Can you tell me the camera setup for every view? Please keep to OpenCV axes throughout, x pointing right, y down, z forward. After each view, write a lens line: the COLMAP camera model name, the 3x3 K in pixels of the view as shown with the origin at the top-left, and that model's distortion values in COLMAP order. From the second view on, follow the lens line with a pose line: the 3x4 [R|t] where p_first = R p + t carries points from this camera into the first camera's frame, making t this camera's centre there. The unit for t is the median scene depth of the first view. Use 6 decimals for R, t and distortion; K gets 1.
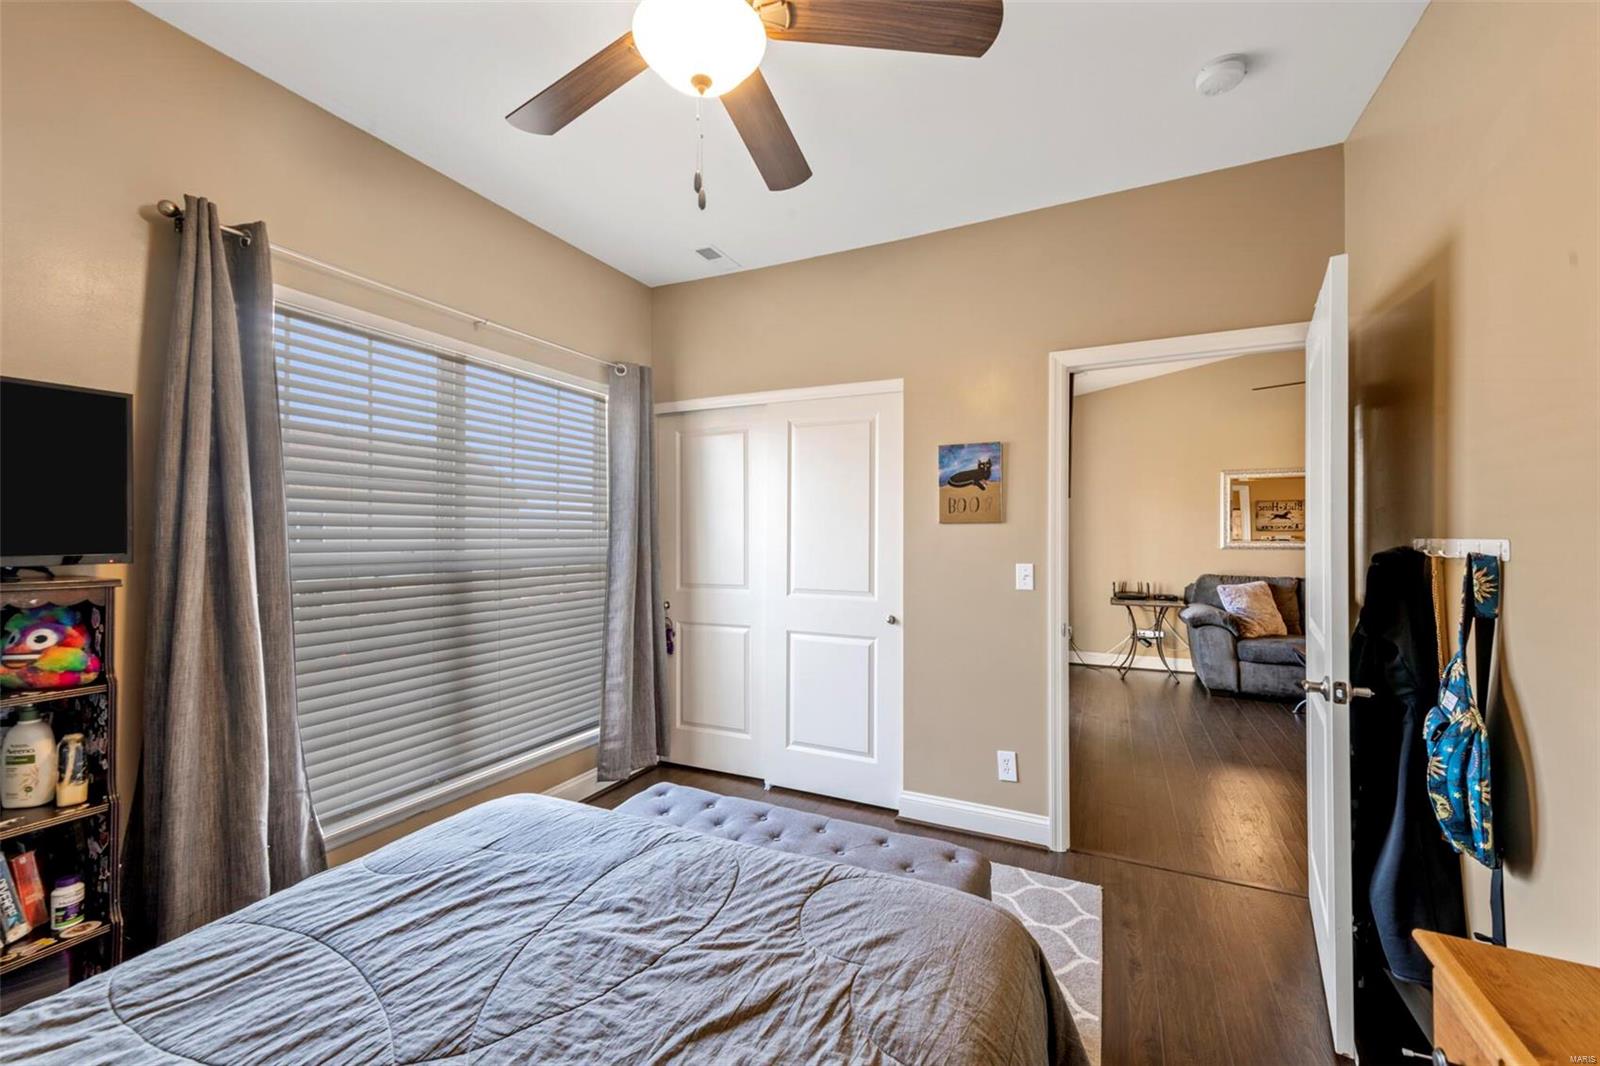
lens RADIAL K [[632.7, 0, 824.5], [0, 632.7, 531.2], [0, 0, 1]] dist [0.016764, -0.004500]
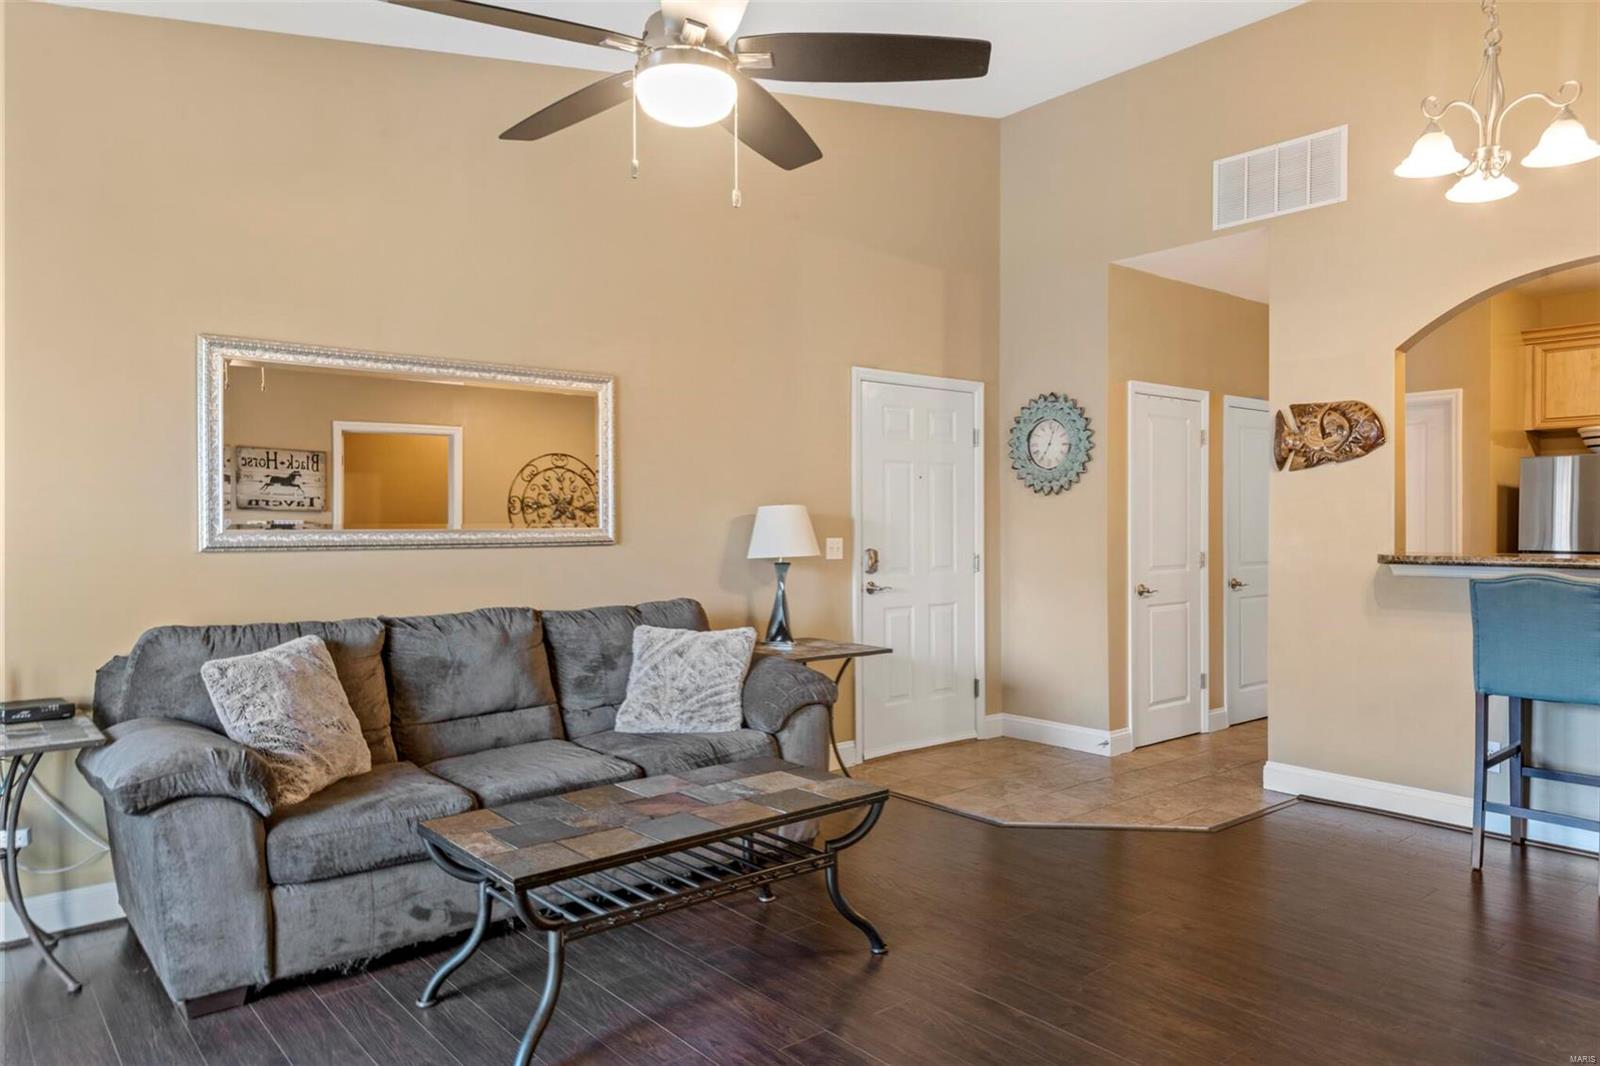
lens RADIAL K [[1064.5, 0, 811.3], [0, 1064.5, 528.6], [0, 0, 1]] dist [0.024992, -0.009713]
pose [[0.431051, -0.004992, 0.902314, 0.463766], [-0.007069, 0.999935, 0.008909, 0.012818], [-0.902300, -0.010219, 0.430988, 0.882523]]
